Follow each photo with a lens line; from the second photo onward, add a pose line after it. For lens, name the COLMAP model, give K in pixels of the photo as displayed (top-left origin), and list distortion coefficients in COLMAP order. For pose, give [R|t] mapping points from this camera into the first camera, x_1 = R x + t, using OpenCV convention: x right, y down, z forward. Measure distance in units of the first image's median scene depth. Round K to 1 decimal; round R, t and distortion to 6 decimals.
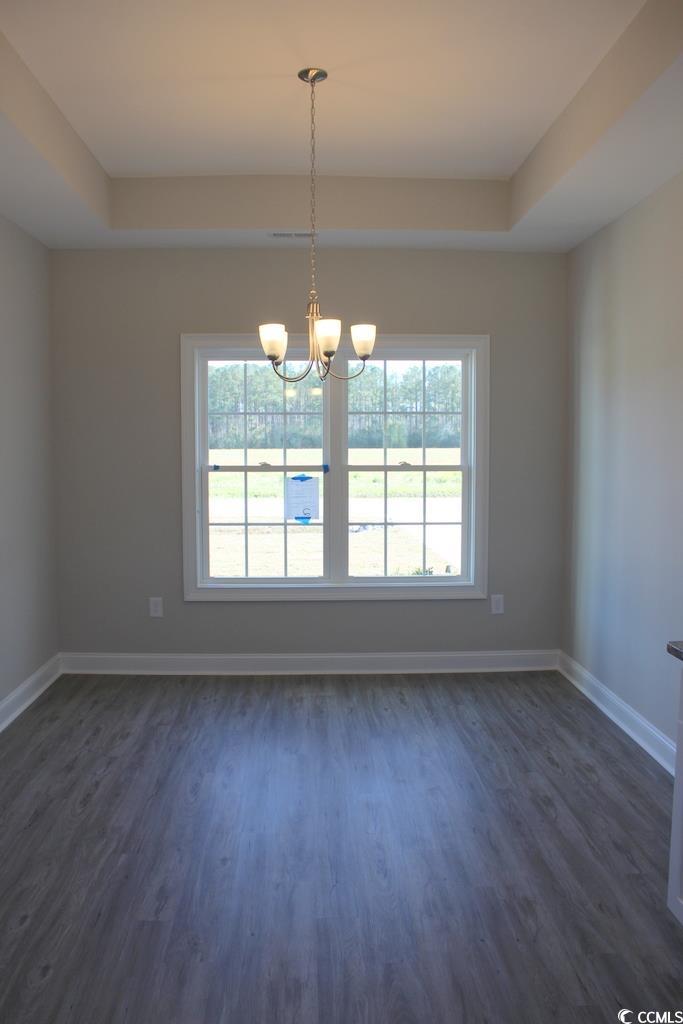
lens RADIAL K [[855.7, 0, 339.4], [0, 855.7, 513.5], [0, 0, 1]] dist [-0.146339, 0.102212]
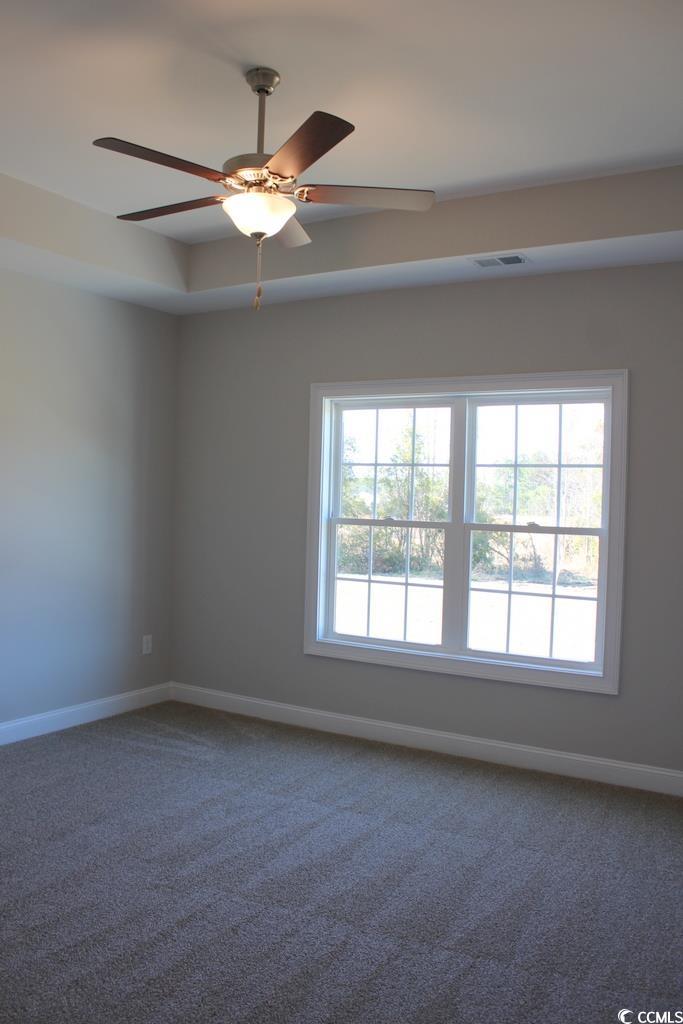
lens RADIAL K [[855.7, 0, 333.0], [0, 855.7, 502.4], [0, 0, 1]] dist [-0.146339, 0.102212]
pose [[0.843004, 0.029579, -0.537093, 0.363096], [-0.078106, 0.994636, -0.067816, -0.006415], [0.532206, 0.099120, 0.840793, 0.173103]]
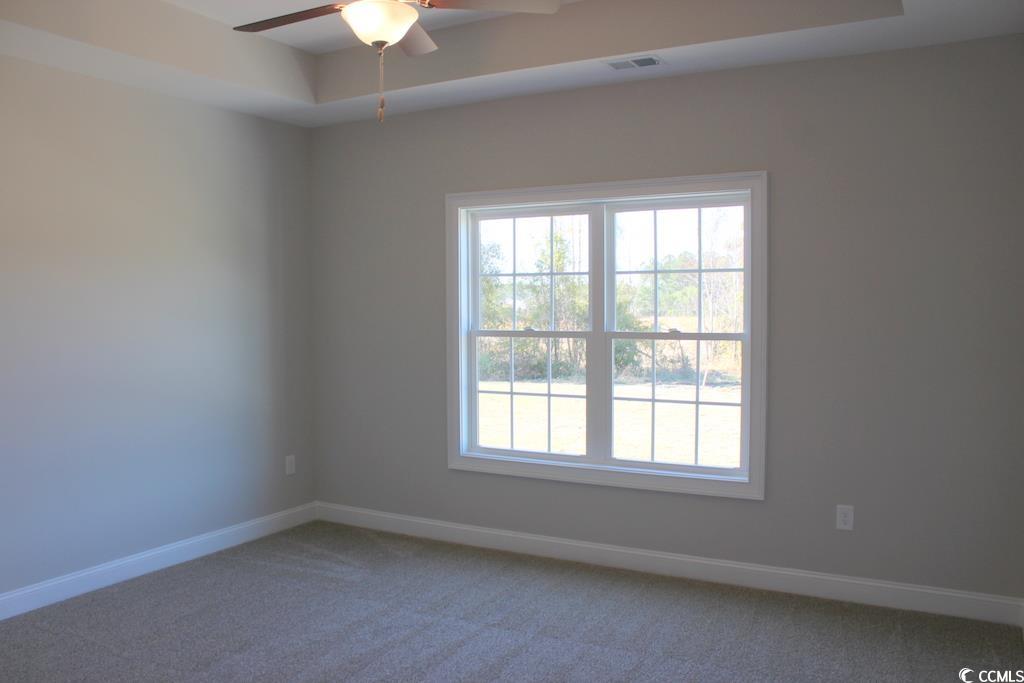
lens RADIAL K [[855.7, 0, 510.1], [0, 855.7, 345.6], [0, 0, 1]] dist [-0.146339, 0.102212]
pose [[0.861105, 0.023339, -0.507892, 0.363614], [-0.042623, 0.998743, -0.026371, -0.014228], [0.506638, 0.044356, 0.861017, 0.190141]]
